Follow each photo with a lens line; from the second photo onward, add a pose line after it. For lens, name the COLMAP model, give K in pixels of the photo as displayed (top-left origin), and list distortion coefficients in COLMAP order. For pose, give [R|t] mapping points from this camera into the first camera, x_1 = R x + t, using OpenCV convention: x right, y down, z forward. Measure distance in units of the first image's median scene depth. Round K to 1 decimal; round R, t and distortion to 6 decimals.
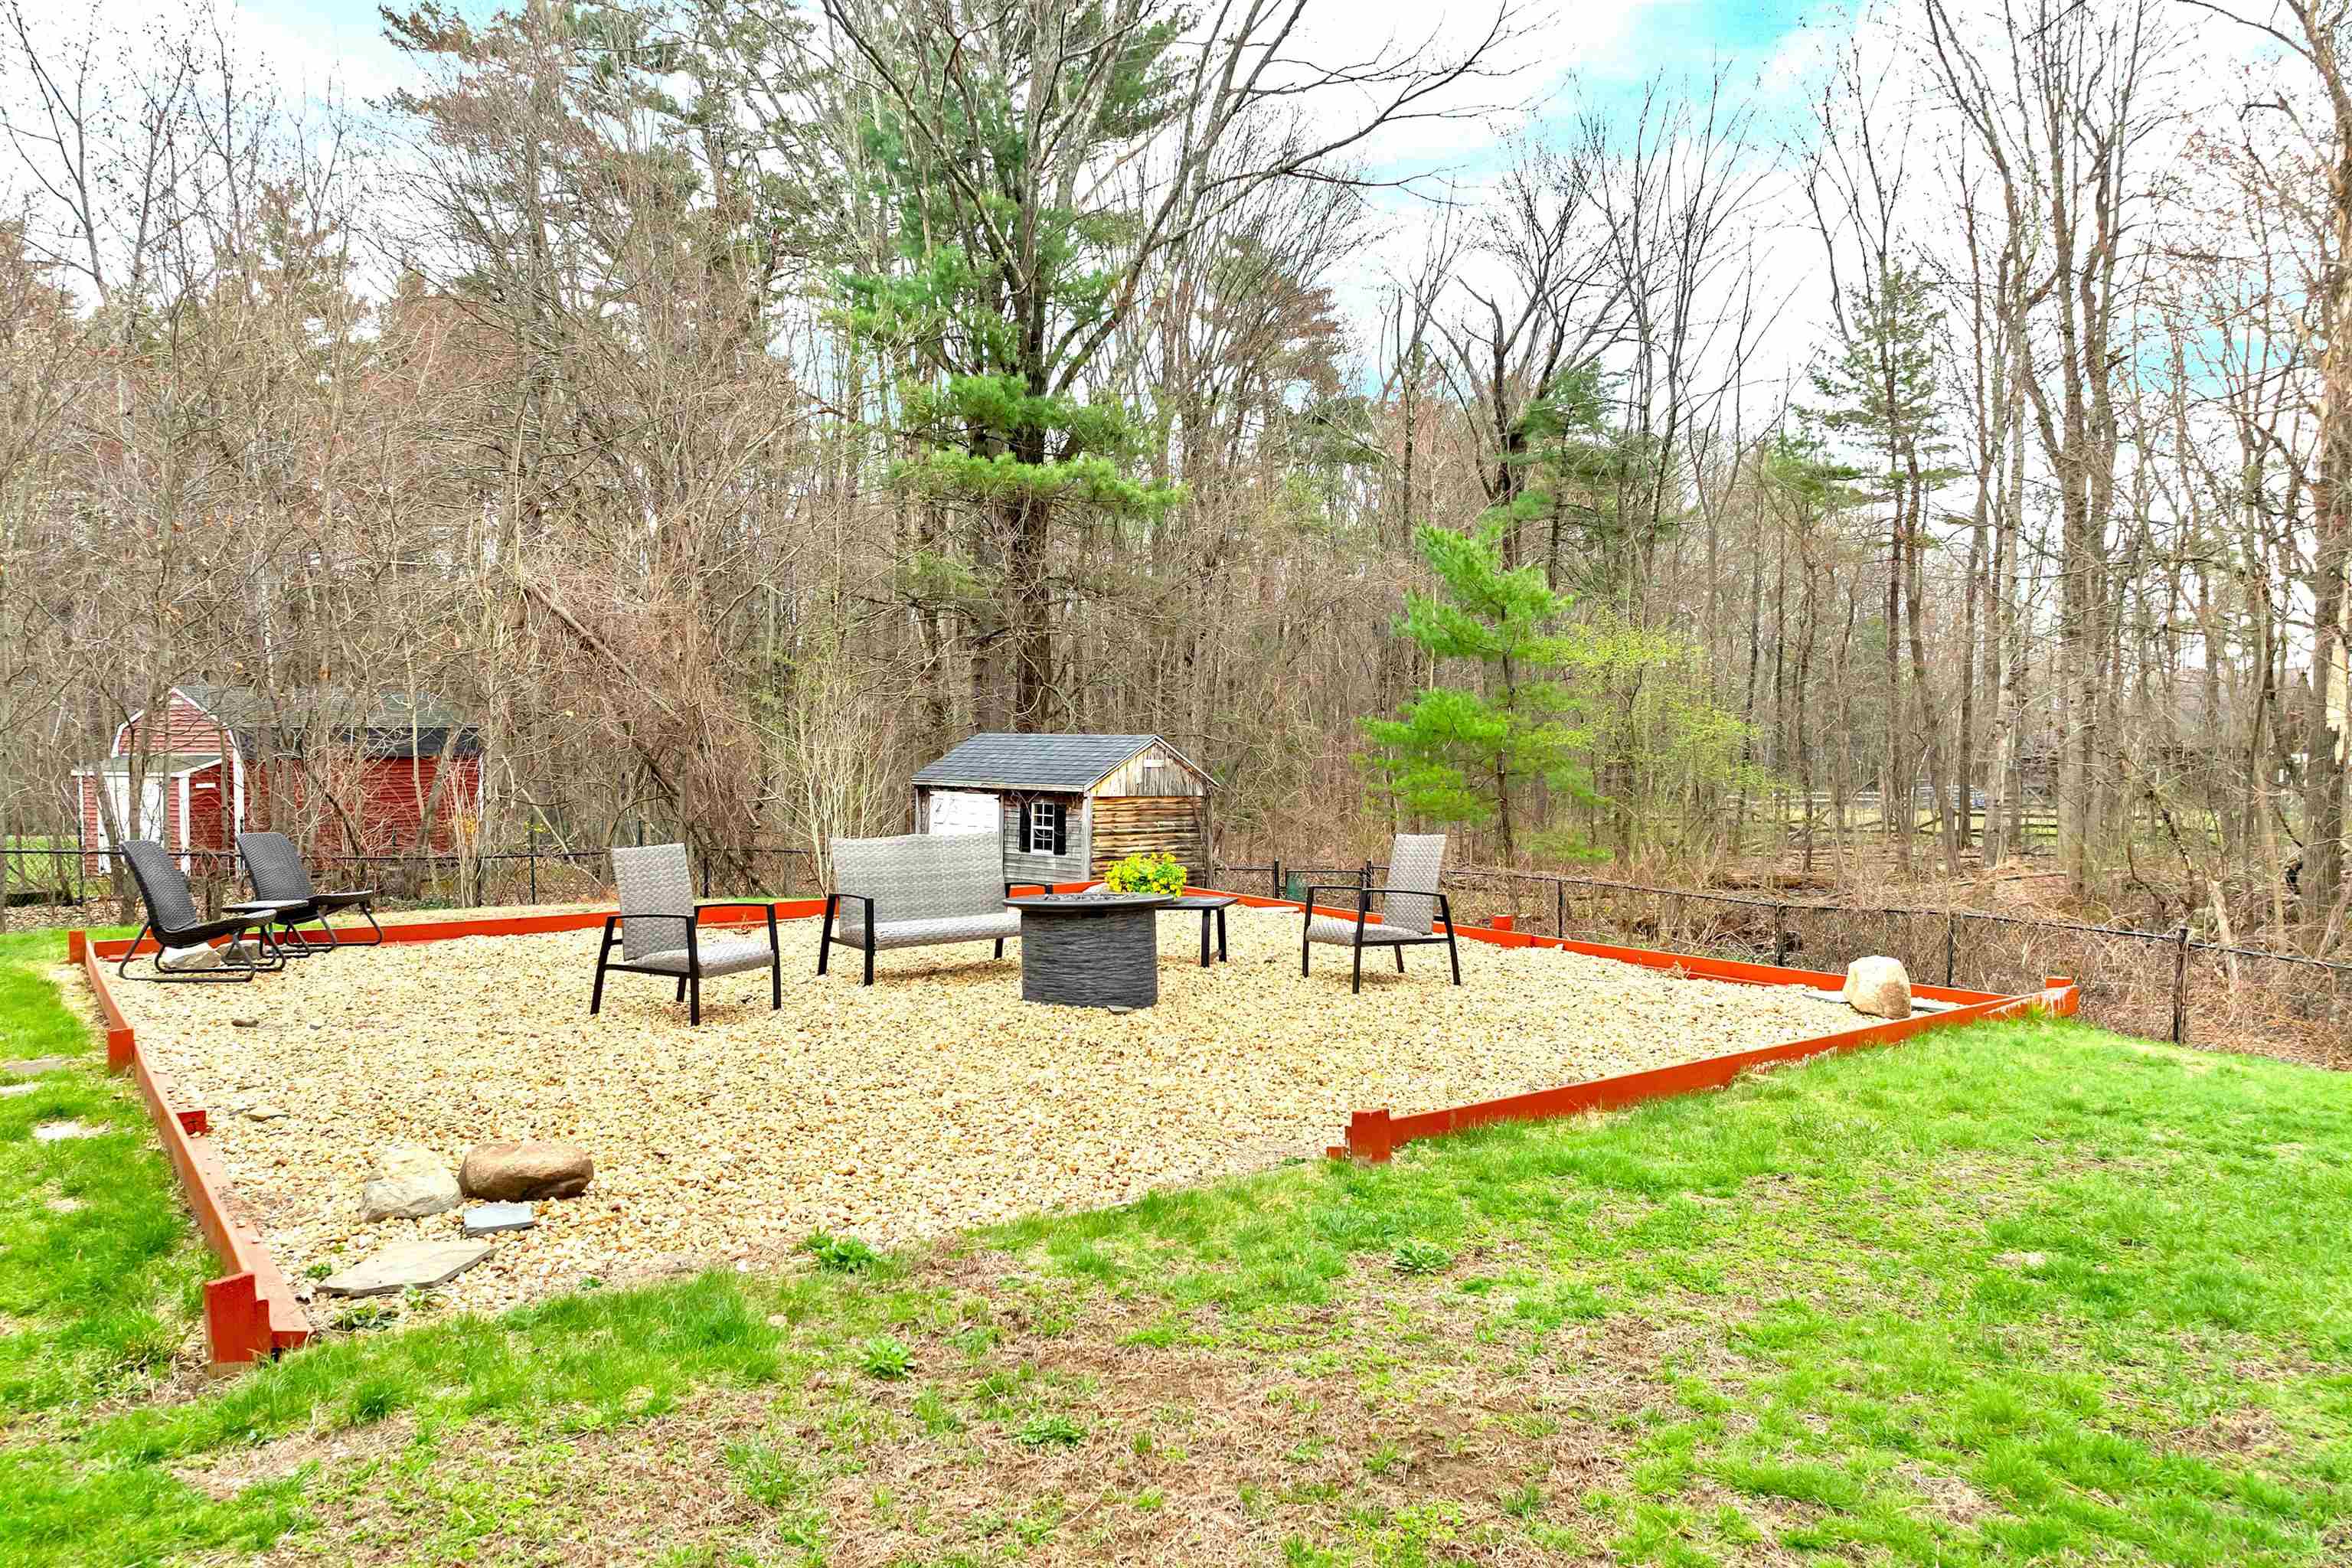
lens RADIAL K [[1678.9, 0, 1168.1], [0, 1678.9, 774.5], [0, 0, 1]] dist [0.004775, -0.001453]
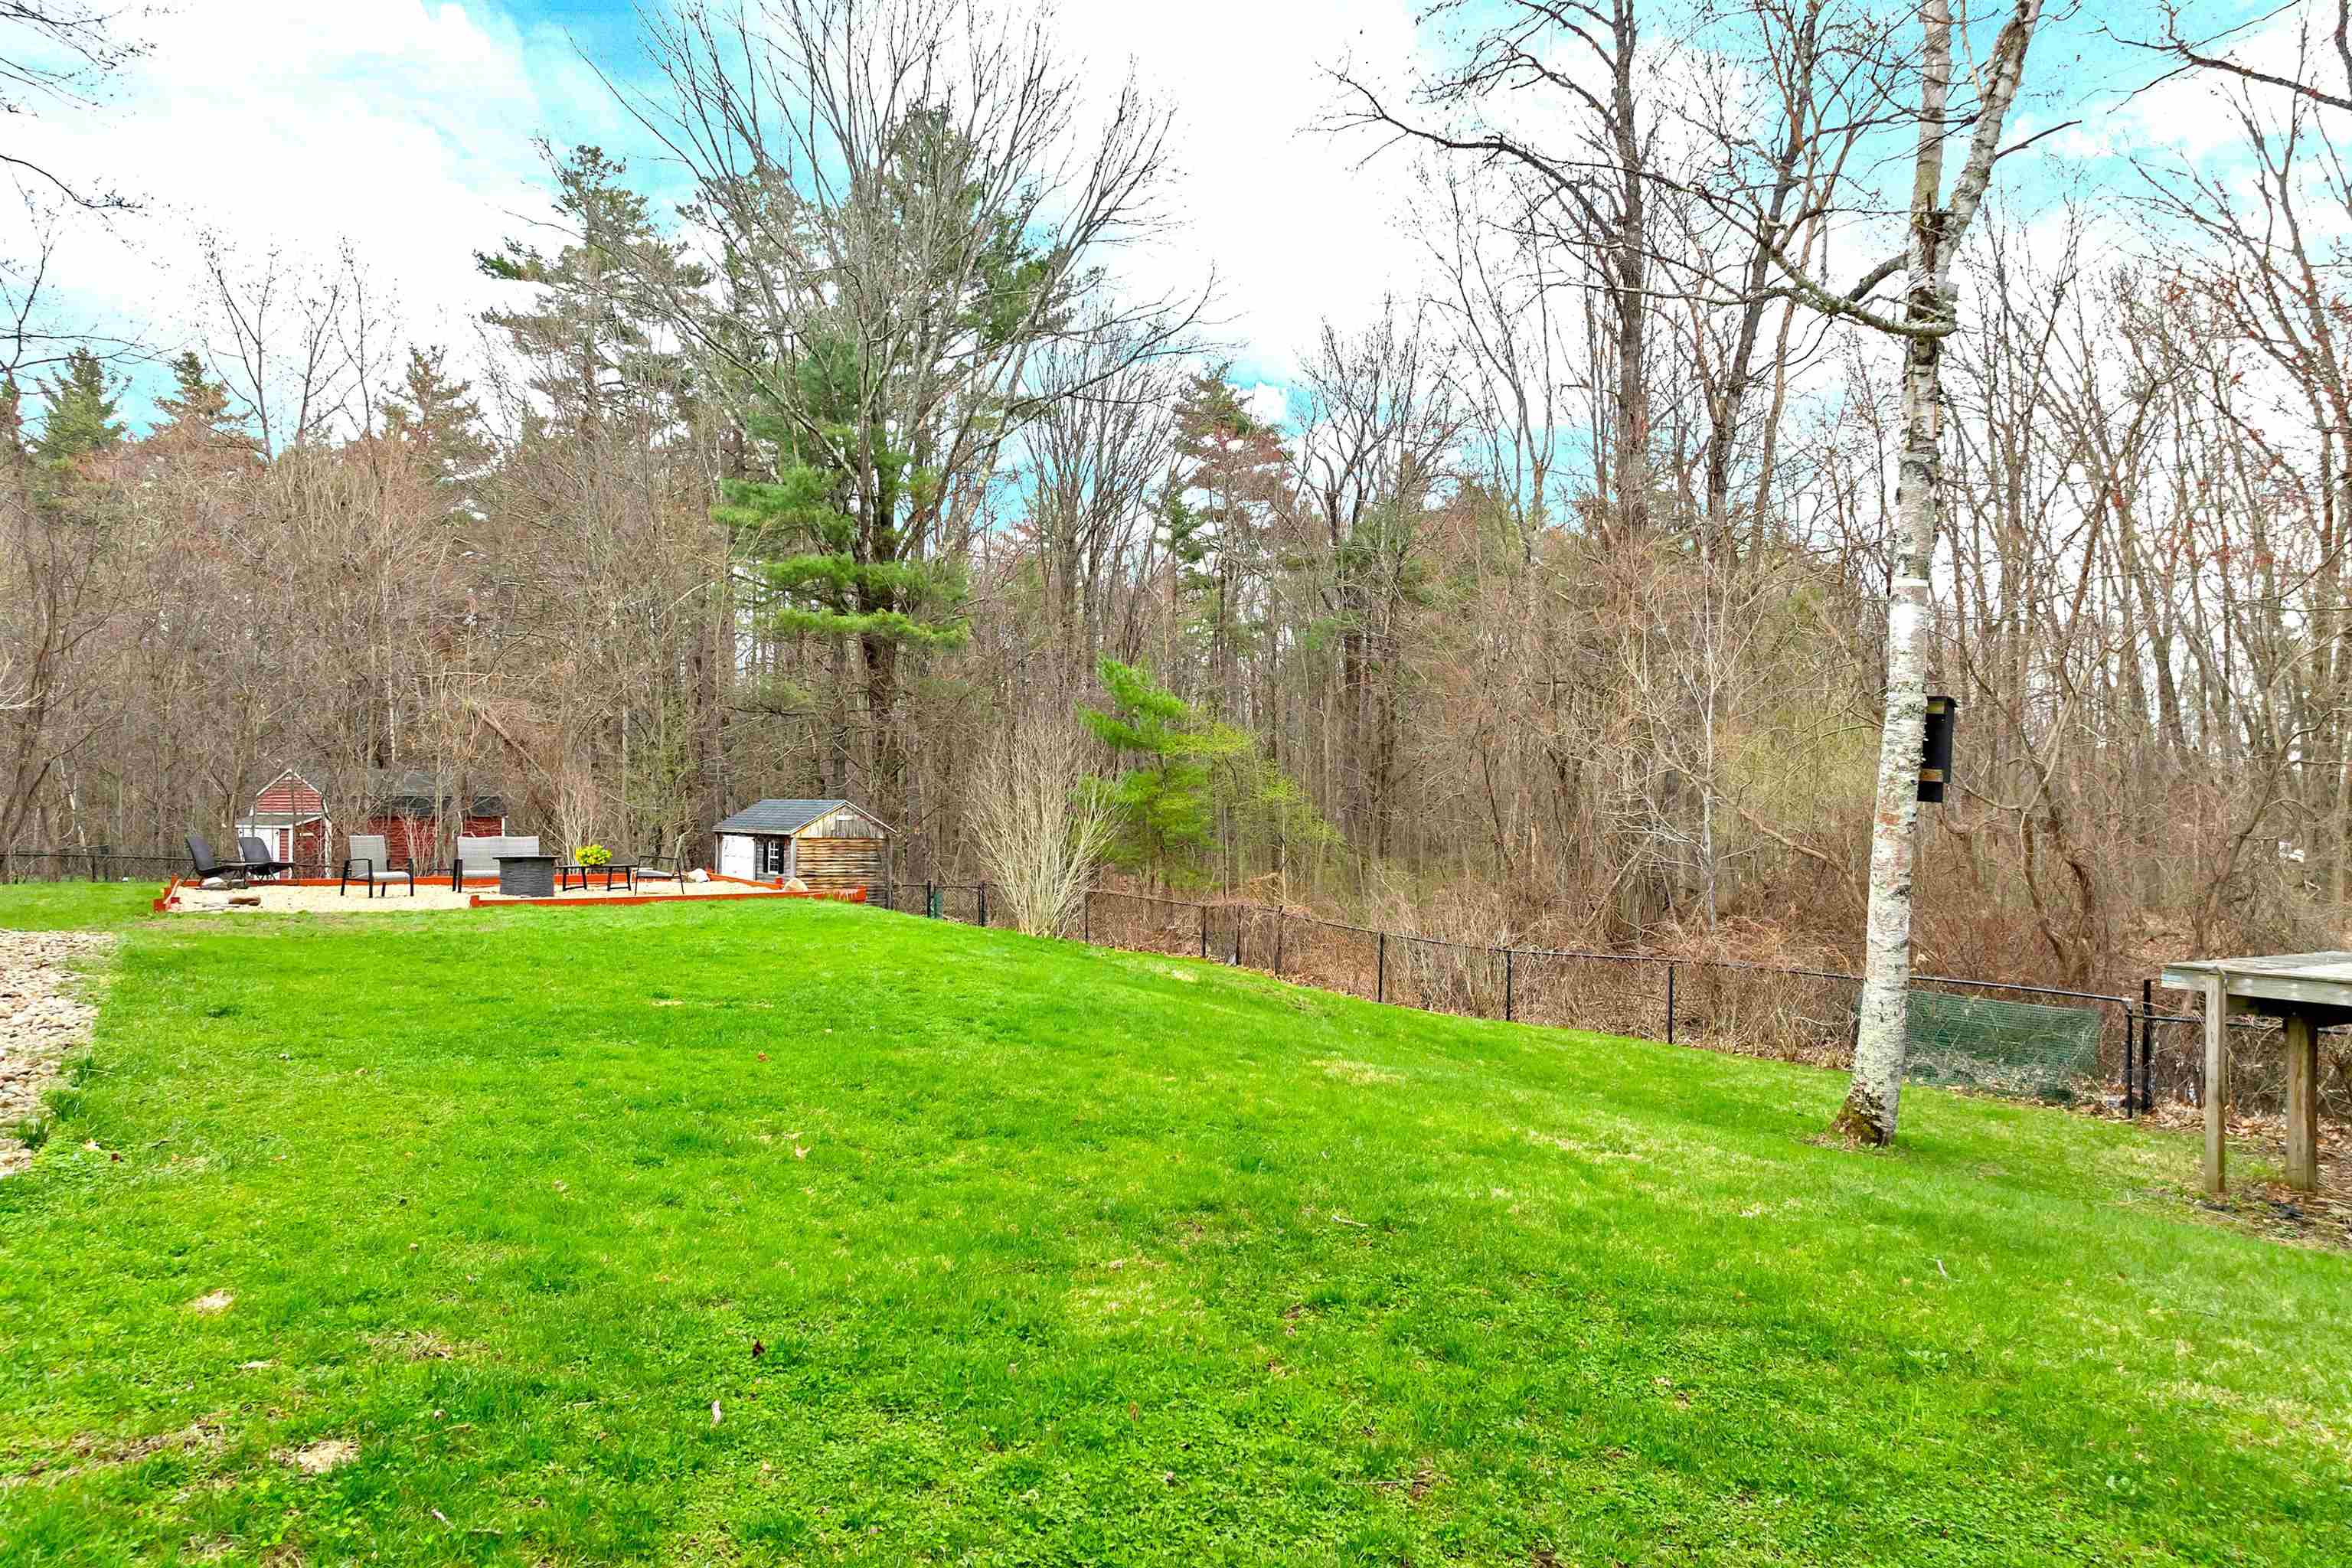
lens RADIAL K [[1678.9, 0, 1183.2], [0, 1678.9, 793.7], [0, 0, 1]] dist [0.004775, -0.001453]
pose [[0.996624, 0.001982, -0.082079, 0.190872], [-0.004623, 0.999477, -0.032001, 0.008624], [0.081973, 0.032272, 0.996112, -0.249030]]
